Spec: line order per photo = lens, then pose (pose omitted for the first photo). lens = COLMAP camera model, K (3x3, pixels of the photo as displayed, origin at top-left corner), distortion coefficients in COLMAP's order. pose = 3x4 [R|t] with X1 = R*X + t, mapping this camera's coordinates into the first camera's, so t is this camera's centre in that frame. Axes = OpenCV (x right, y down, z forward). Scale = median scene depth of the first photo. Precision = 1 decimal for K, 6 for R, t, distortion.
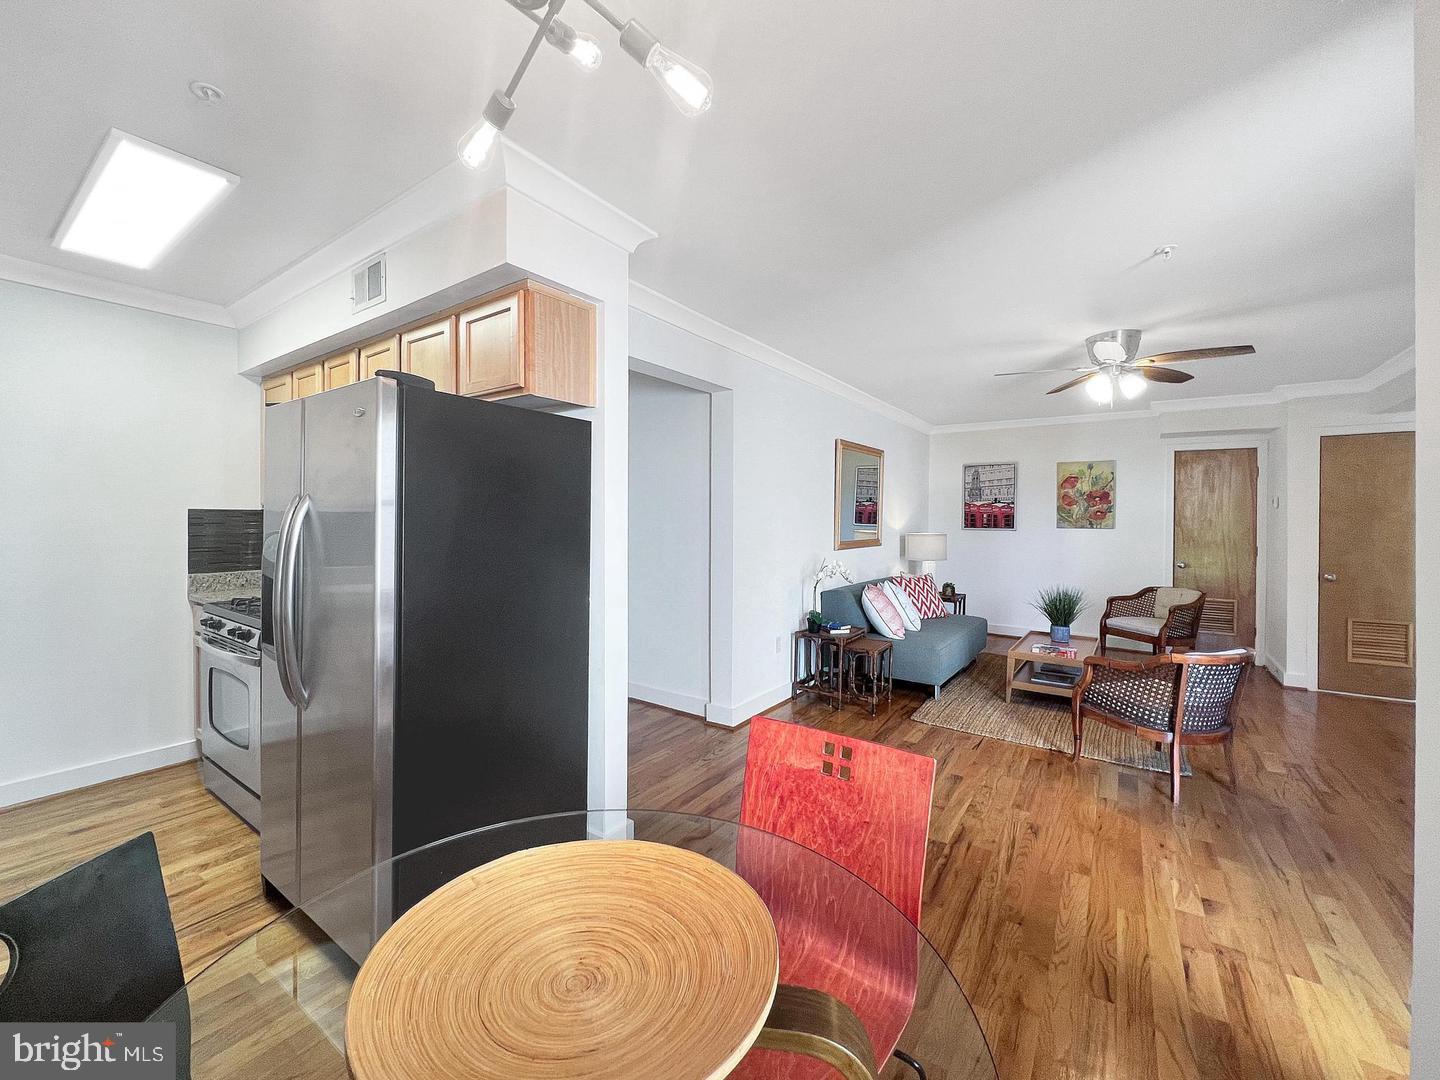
lens RADIAL K [[583.1, 0, 717.3], [0, 583.1, 520.7], [0, 0, 1]] dist [-0.001067, -0.000258]
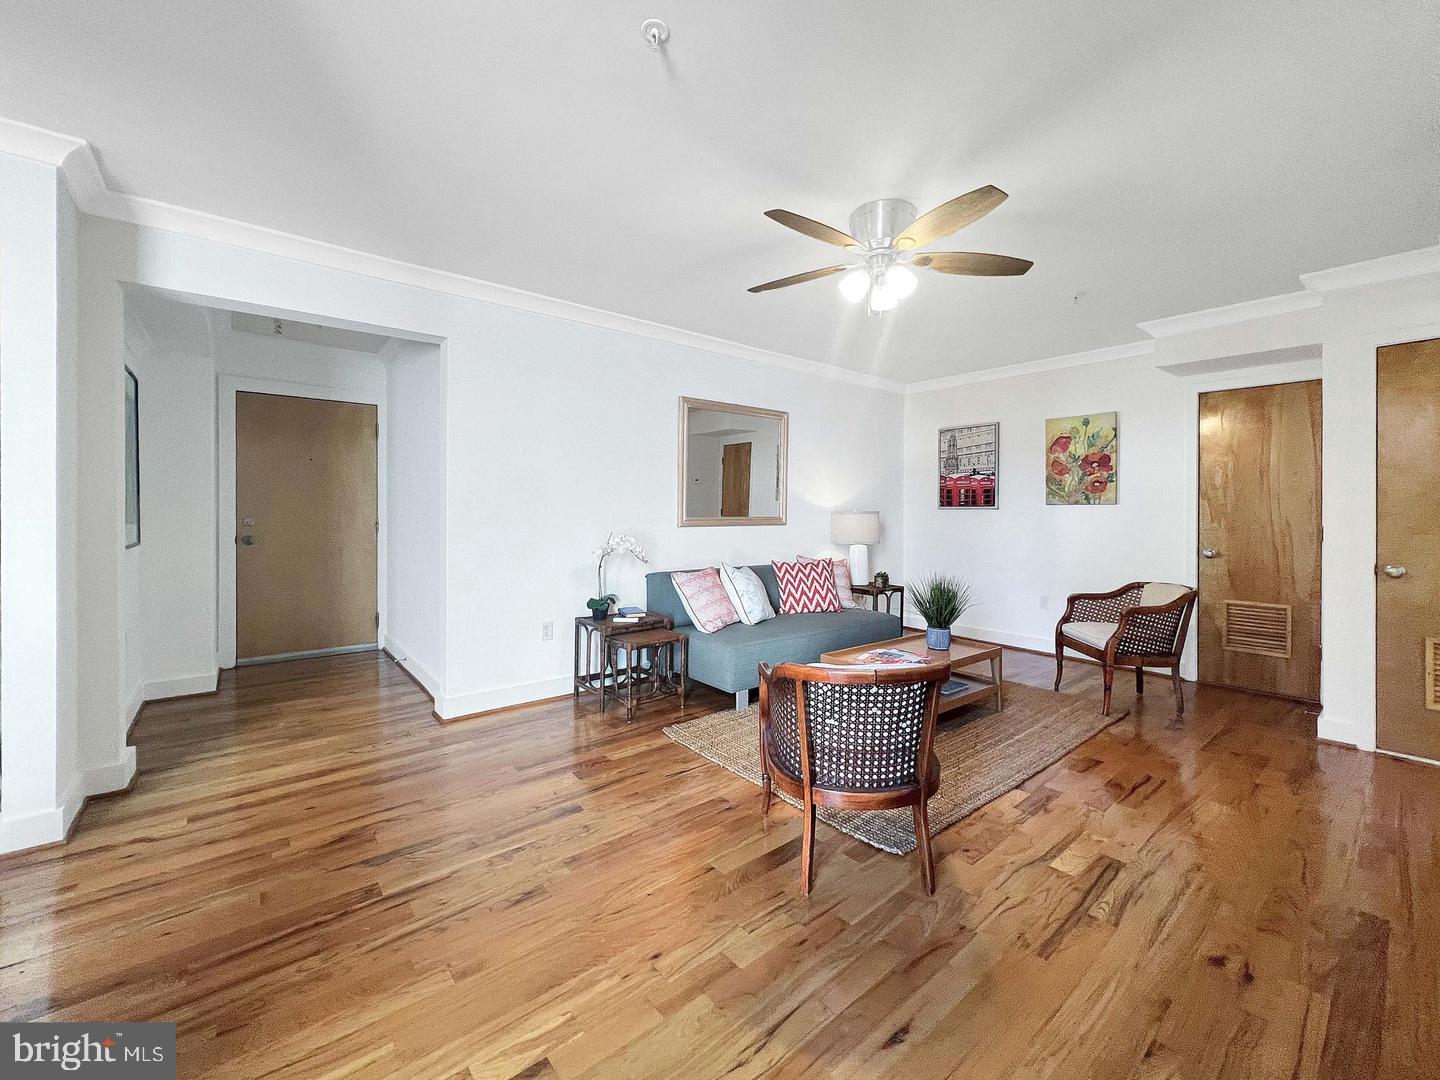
lens RADIAL K [[582.2, 0, 720.7], [0, 582.2, 511.4], [0, 0, 1]] dist [-0.001718, -0.000440]
pose [[0.963769, -0.003453, -0.266718, 0.414633], [0.001371, 0.999967, -0.007992, 0.029765], [0.266736, 0.007336, 0.963742, 0.164177]]
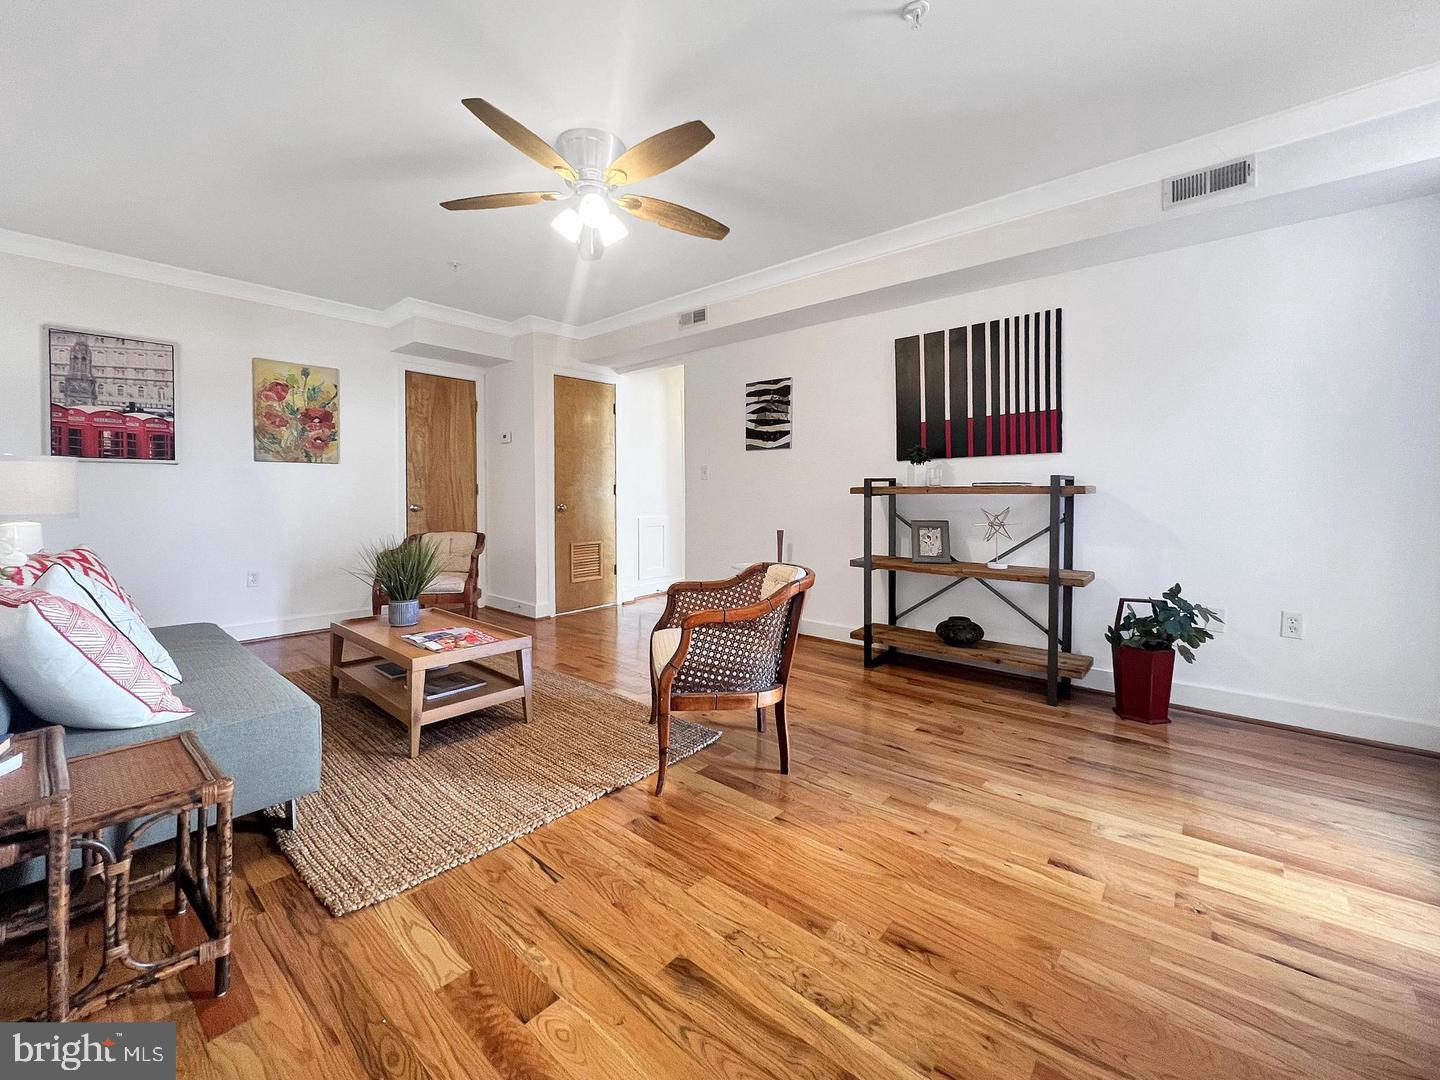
lens RADIAL K [[591.7, 0, 704.4], [0, 591.7, 499.3], [0, 0, 1]] dist [-0.000772, -0.000084]
pose [[0.117000, -0.019026, 0.992950, -0.001426], [0.004485, 0.999816, 0.018630, 0.049513], [-0.993122, 0.002274, 0.117064, 0.484231]]
